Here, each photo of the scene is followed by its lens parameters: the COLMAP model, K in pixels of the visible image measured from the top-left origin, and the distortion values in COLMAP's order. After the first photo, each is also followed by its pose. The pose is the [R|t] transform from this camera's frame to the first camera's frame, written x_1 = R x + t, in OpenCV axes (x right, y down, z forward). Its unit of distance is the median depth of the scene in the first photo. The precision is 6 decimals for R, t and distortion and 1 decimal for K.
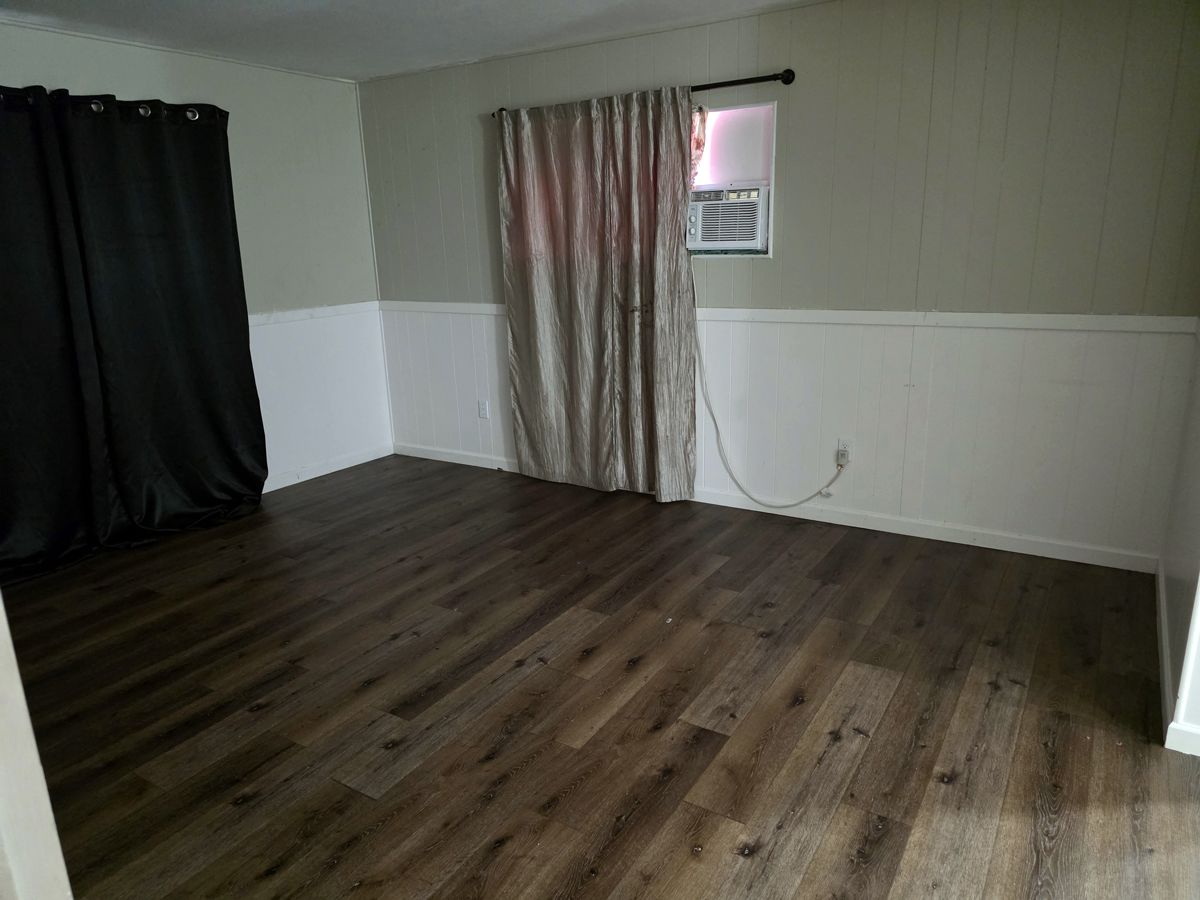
lens RADIAL K [[805.0, 0, 596.5], [0, 805.0, 444.2], [0, 0, 1]] dist [0.054391, -0.046168]
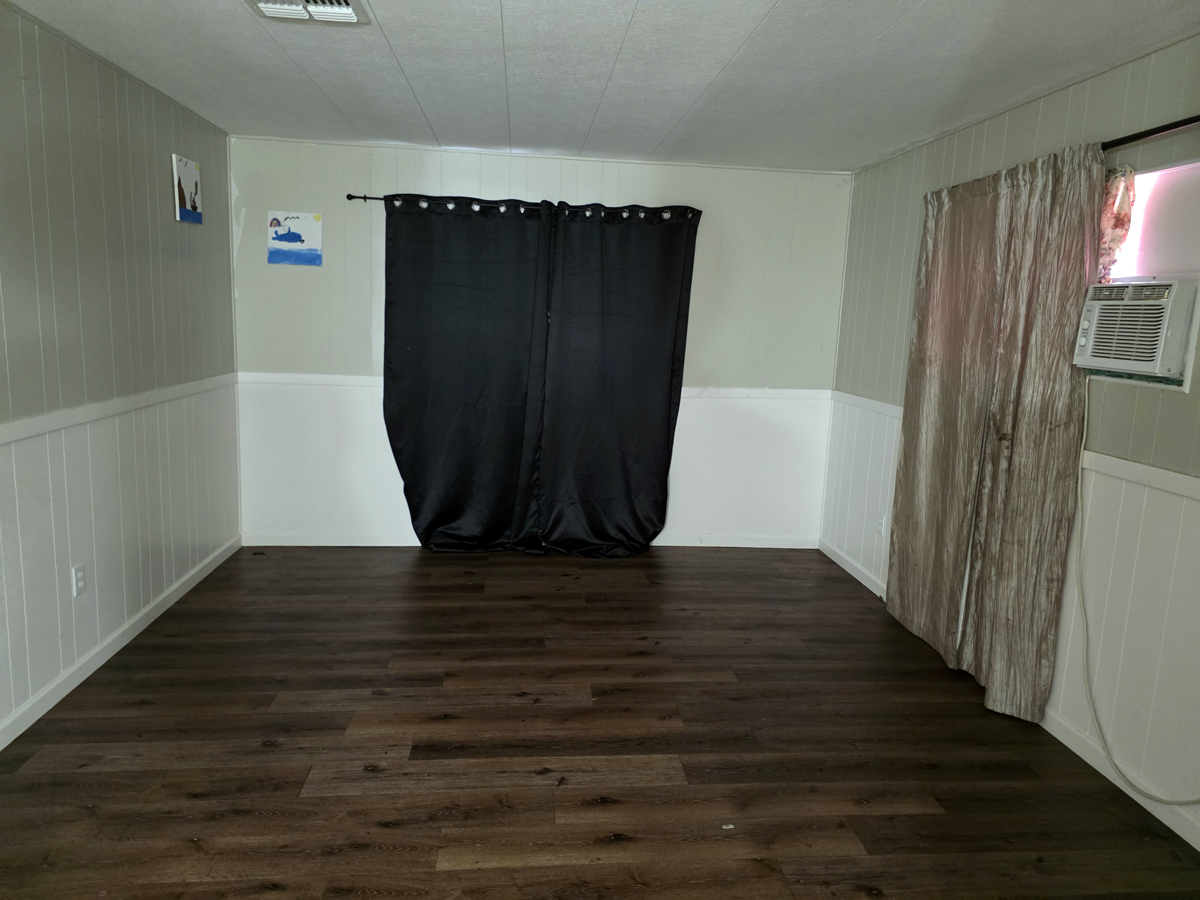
lens RADIAL K [[805.0, 0, 615.3], [0, 805.0, 426.2], [0, 0, 1]] dist [0.054391, -0.046168]
pose [[0.617313, 0.159883, -0.770300, 0.434584], [-0.250779, 0.968044, -0.000045, -0.095239], [0.745678, 0.193203, 0.637681, 0.276388]]
